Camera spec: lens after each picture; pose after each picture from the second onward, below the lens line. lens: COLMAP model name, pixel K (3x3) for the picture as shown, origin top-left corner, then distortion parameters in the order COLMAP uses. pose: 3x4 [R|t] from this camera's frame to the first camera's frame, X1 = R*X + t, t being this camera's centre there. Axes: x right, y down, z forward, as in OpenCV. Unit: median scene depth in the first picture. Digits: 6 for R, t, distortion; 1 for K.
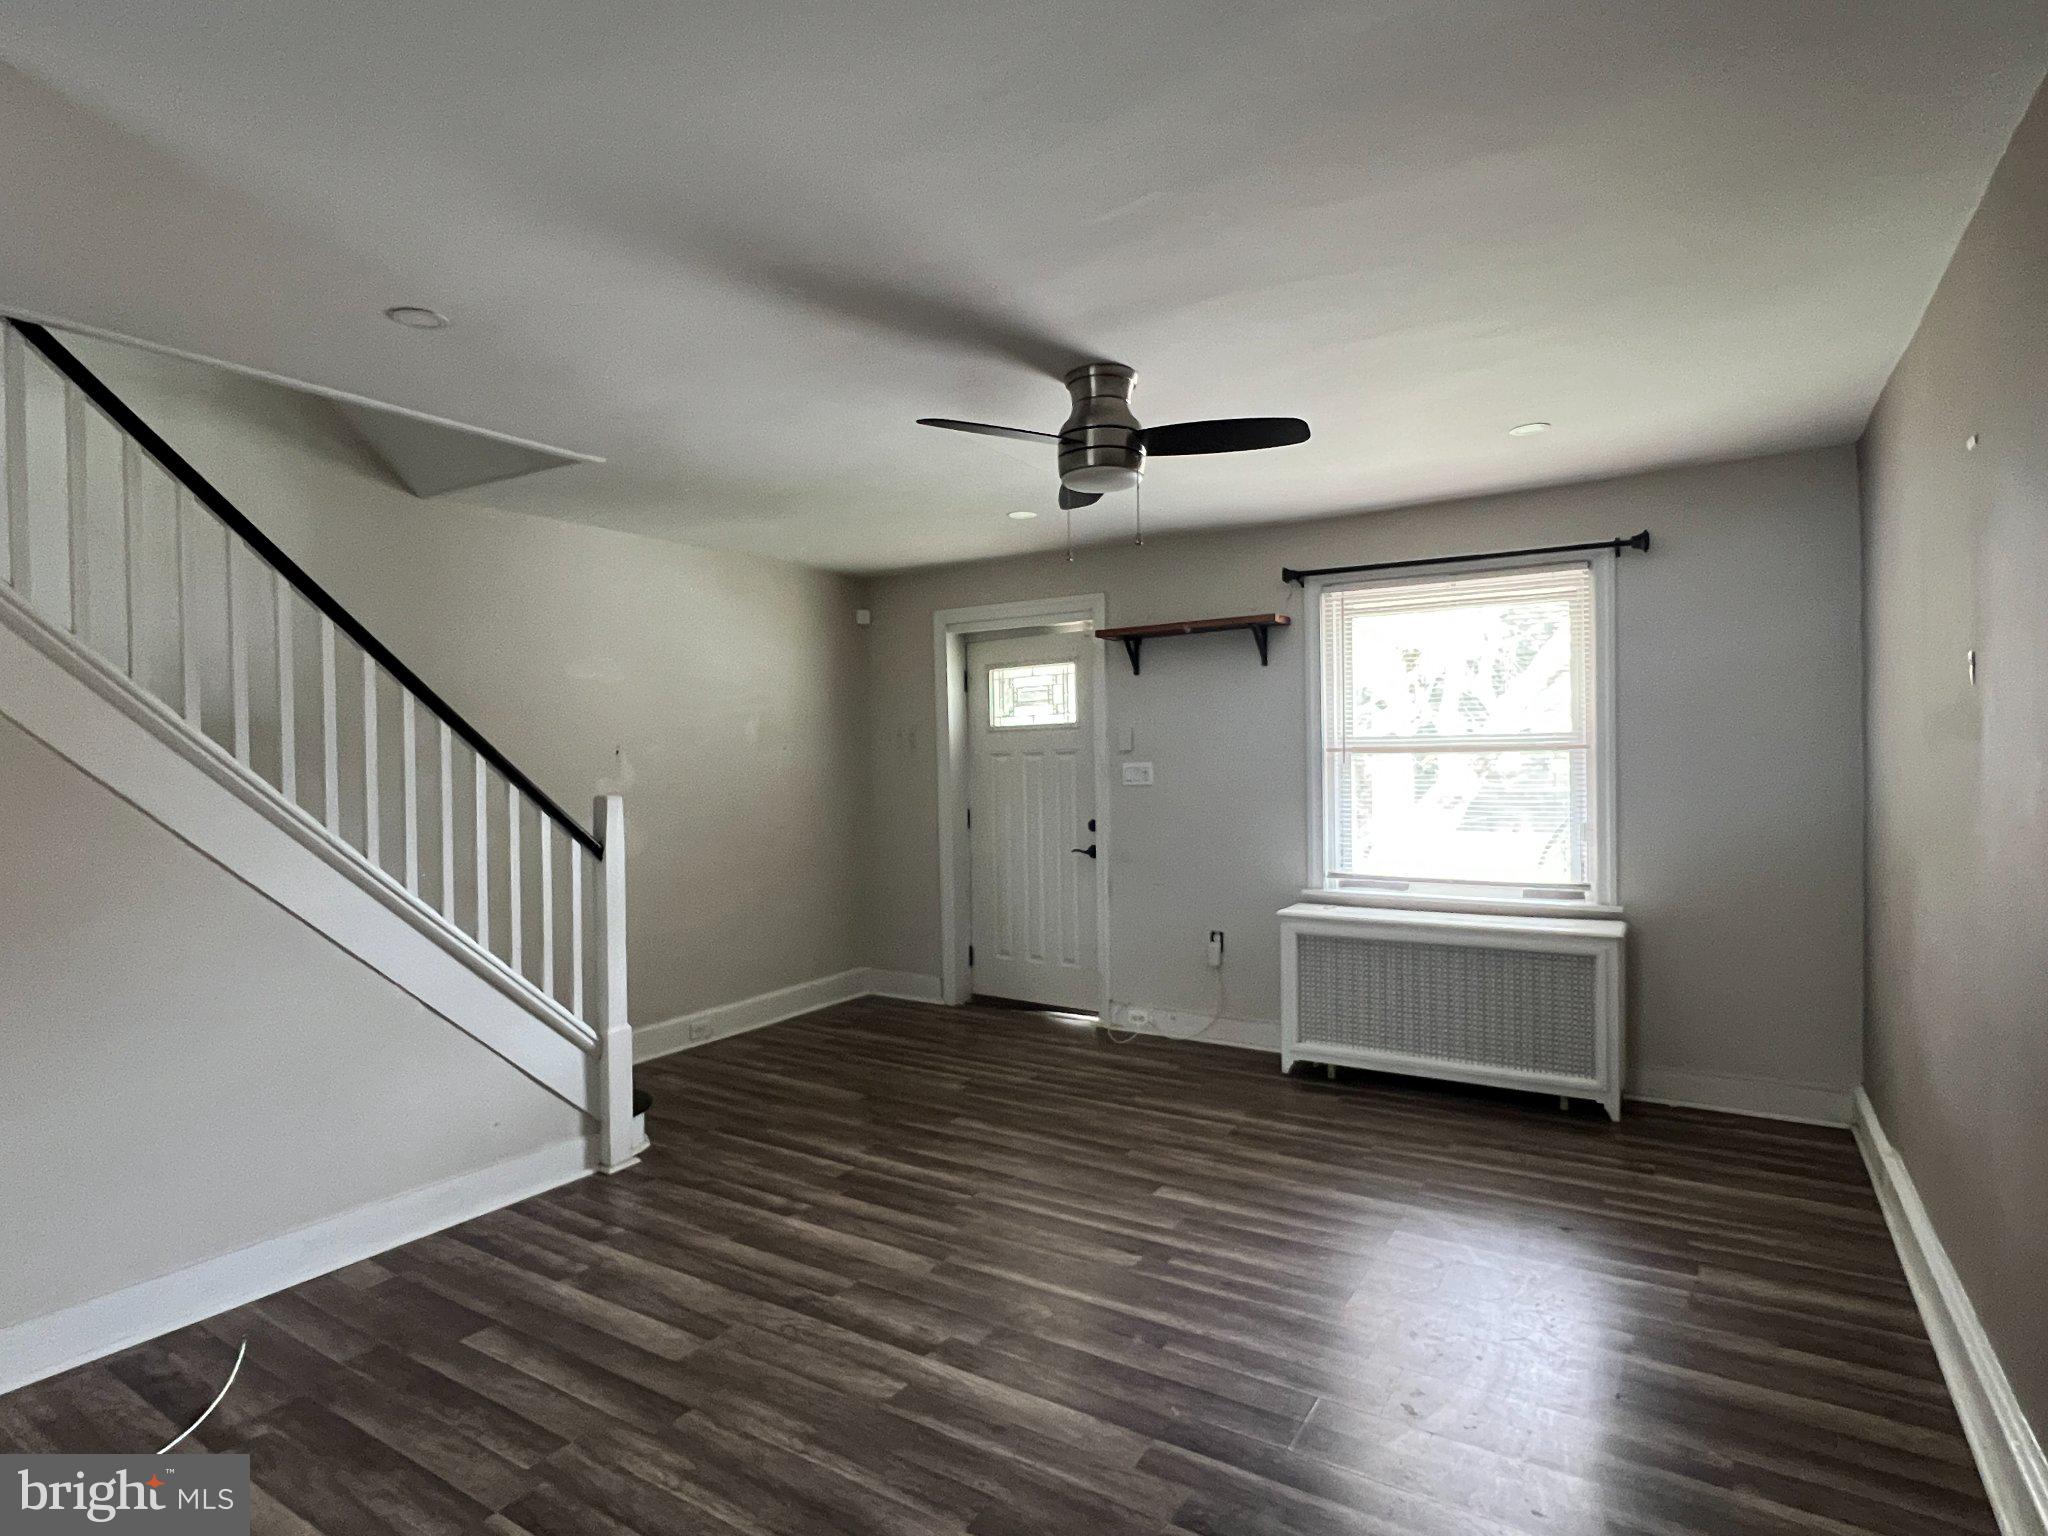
lens RADIAL K [[1065.7, 0, 1017.8], [0, 1065.7, 772.9], [0, 0, 1]] dist [-0.000190, -0.000655]
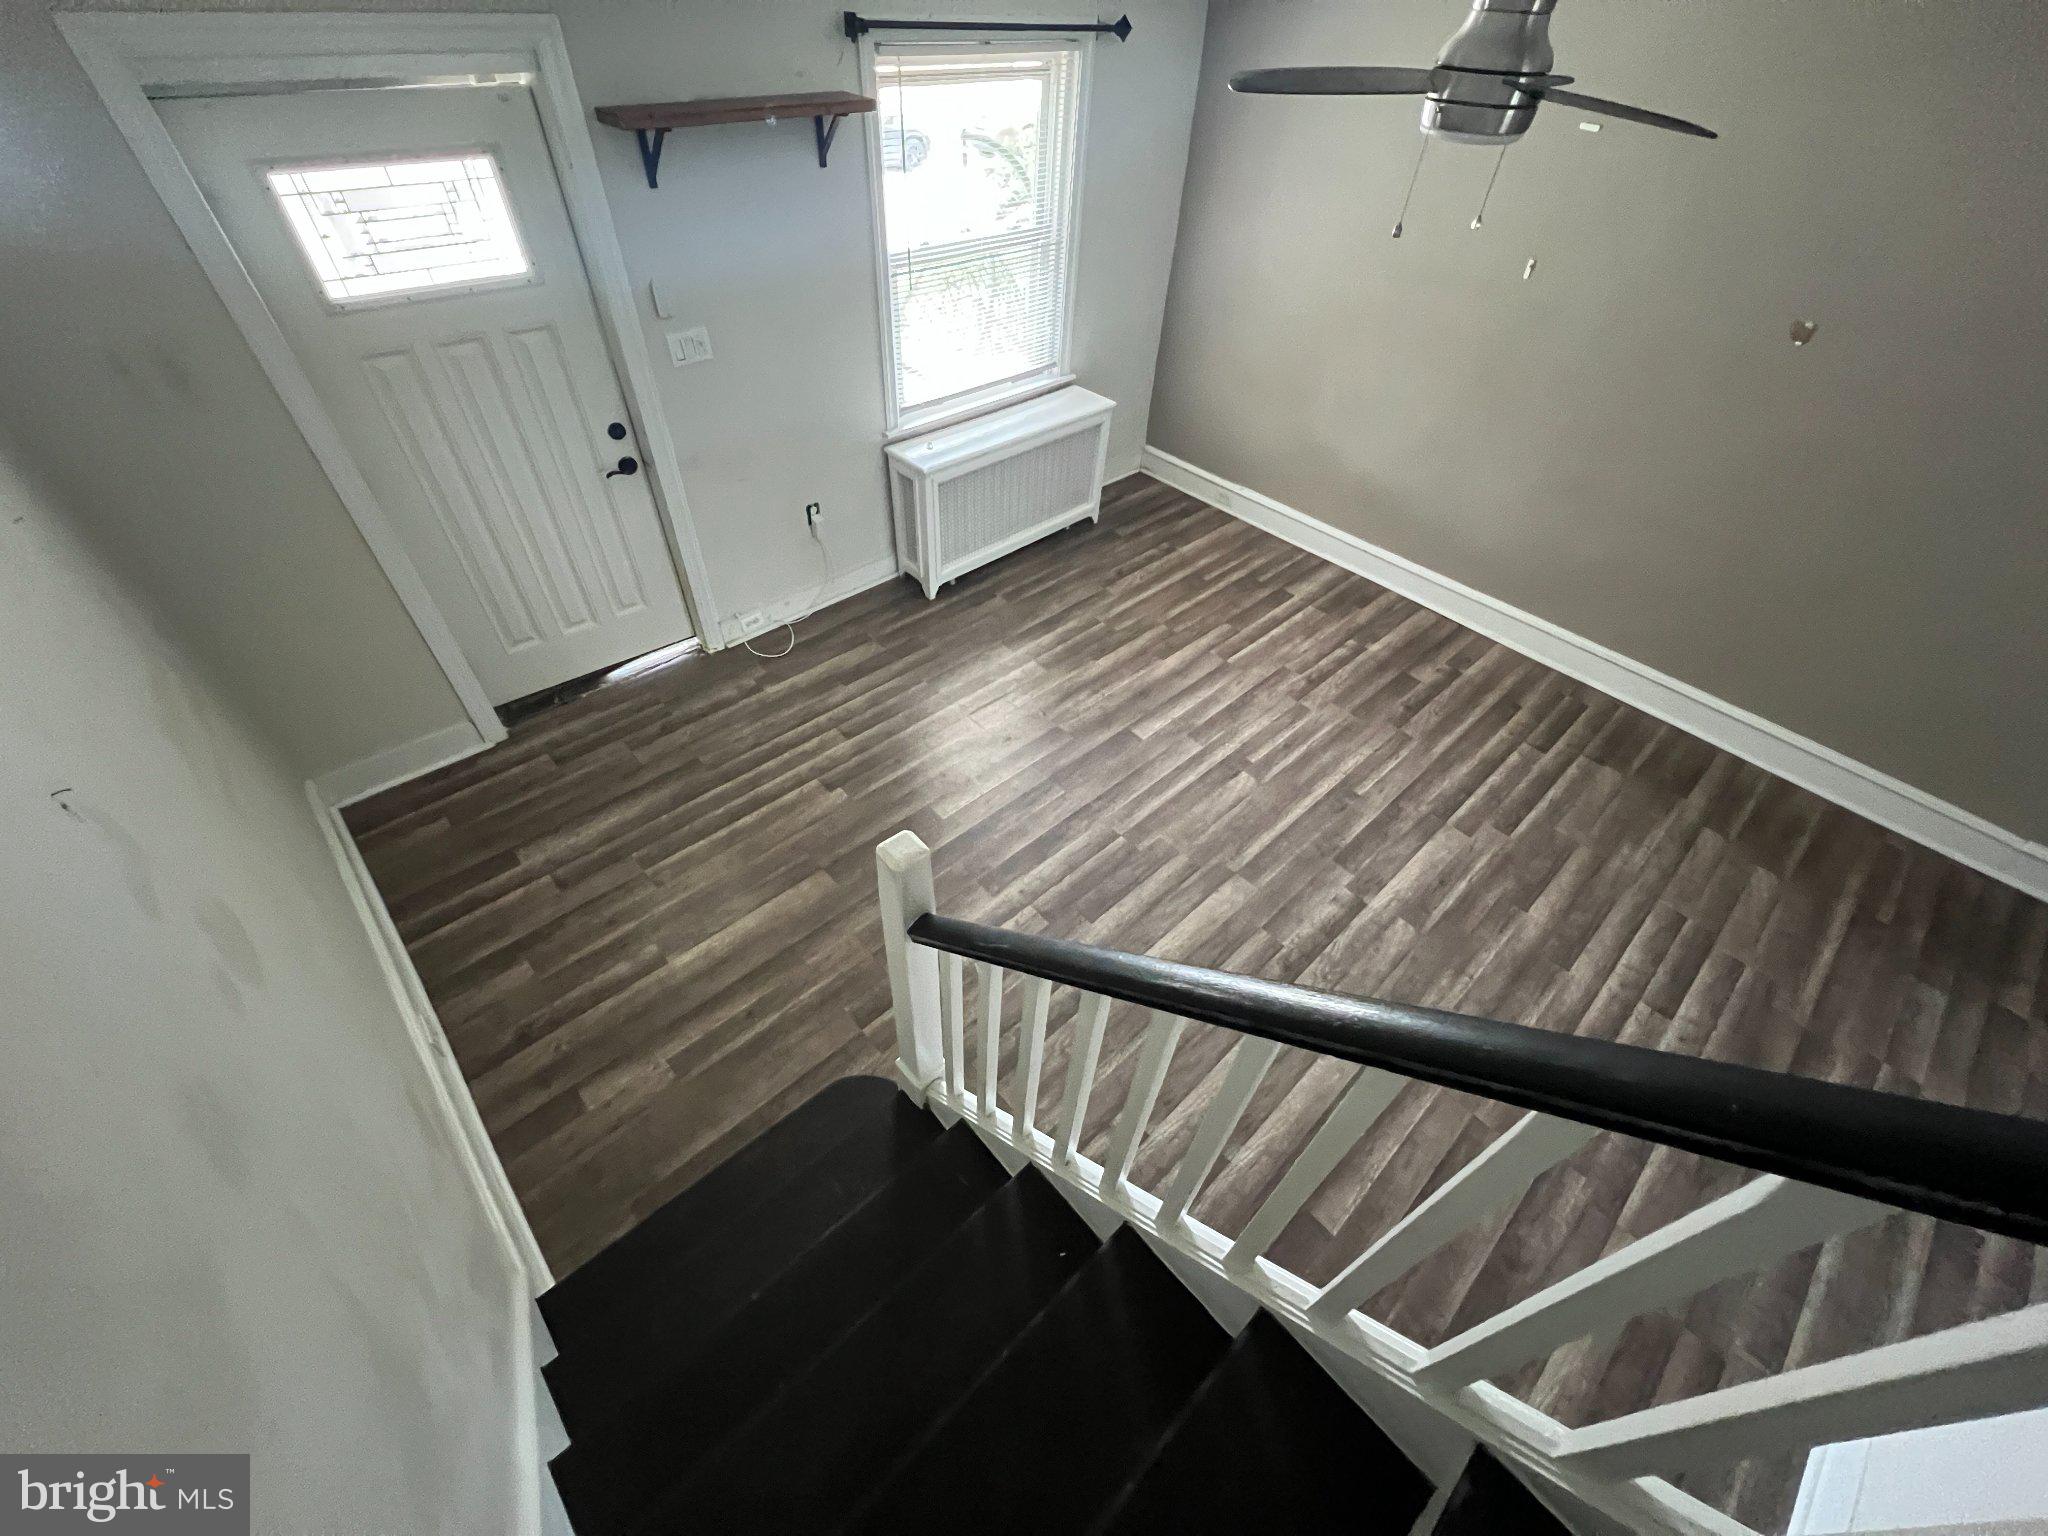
lens RADIAL K [[819.8, 0, 1021.2], [0, 819.8, 767.7], [0, 0, 1]] dist [-0.000343, 0.000125]
pose [[0.248302, -0.664589, 0.704746, -0.651360], [-0.029752, 0.721955, 0.691300, -0.287992], [-0.968226, -0.192618, 0.159490, 0.942372]]
